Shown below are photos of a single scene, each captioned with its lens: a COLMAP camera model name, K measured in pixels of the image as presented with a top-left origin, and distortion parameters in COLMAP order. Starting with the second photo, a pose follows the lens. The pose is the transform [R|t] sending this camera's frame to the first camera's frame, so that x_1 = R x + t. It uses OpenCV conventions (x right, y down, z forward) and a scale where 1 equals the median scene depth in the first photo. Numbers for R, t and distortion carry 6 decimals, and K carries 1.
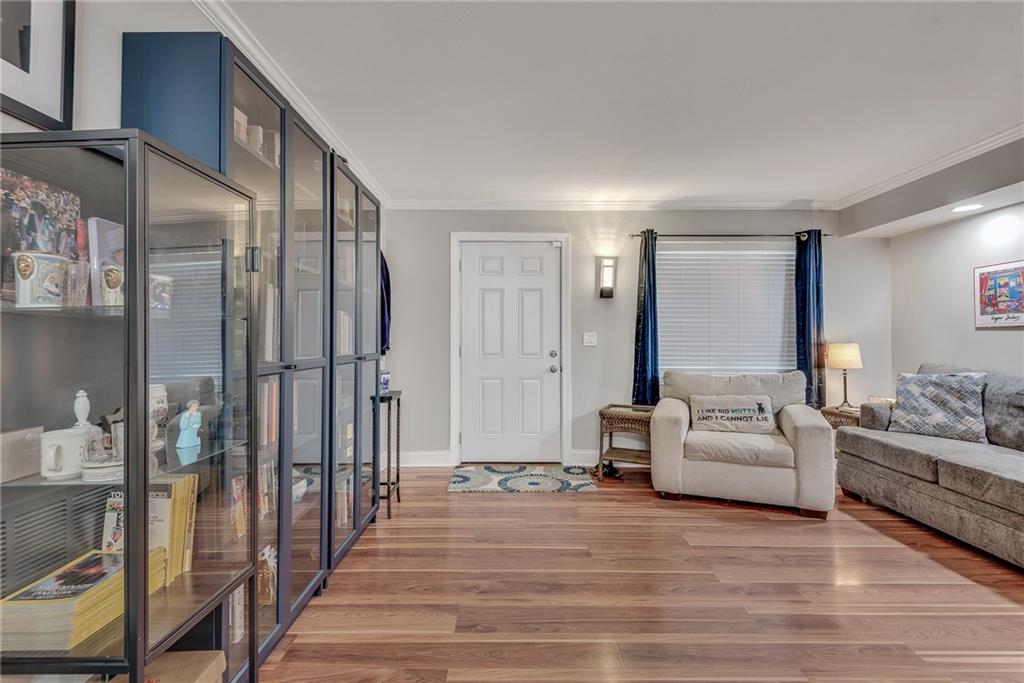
lens RADIAL K [[482.8, 0, 508.7], [0, 482.8, 330.7], [0, 0, 1]] dist [0.032971, -0.025063]
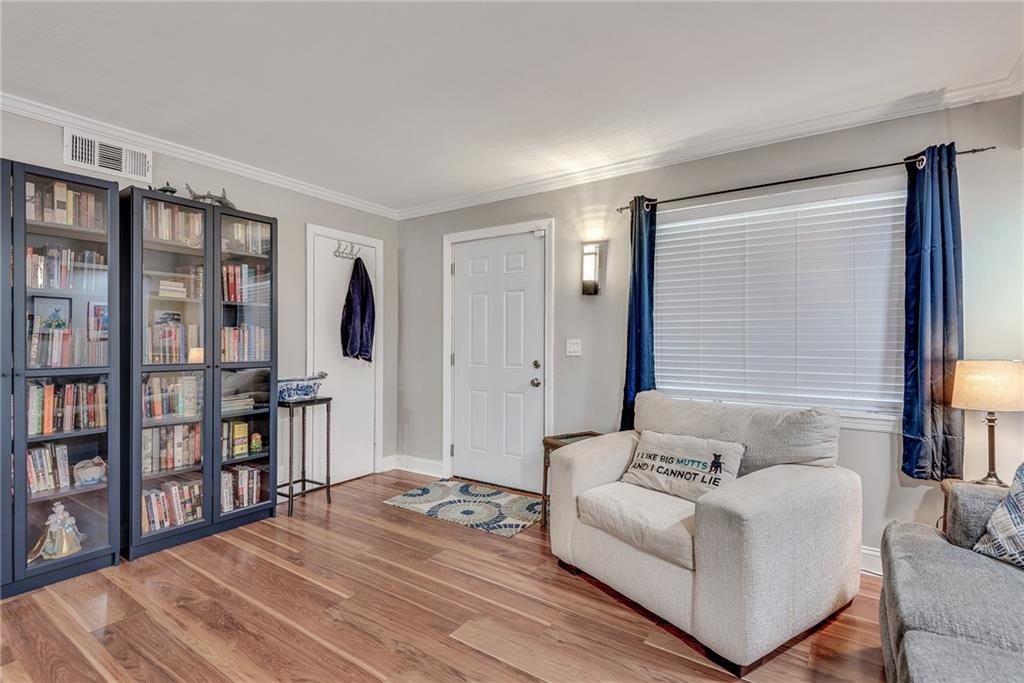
lens RADIAL K [[480.1, 0, 515.6], [0, 480.1, 344.2], [0, 0, 1]] dist [0.031837, -0.021465]
pose [[0.824910, 0.002661, -0.565257, 0.539541], [0.010994, 0.999724, 0.020751, -0.005921], [0.565157, -0.023332, 0.824654, 0.292093]]
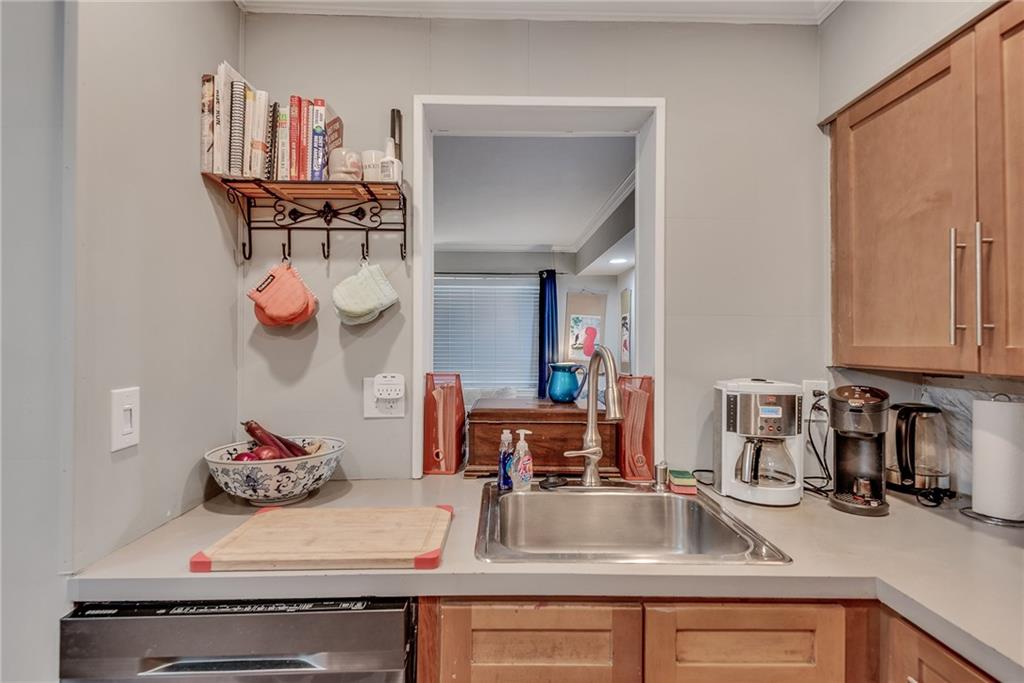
lens RADIAL K [[480.1, 0, 515.6], [0, 480.1, 344.2], [0, 0, 1]] dist [0.031837, -0.021465]
pose [[0.999440, 0.002196, 0.033398, 0.493873], [-0.002979, 0.999722, 0.023406, -0.046988], [-0.033338, -0.023492, 0.999168, -0.203209]]
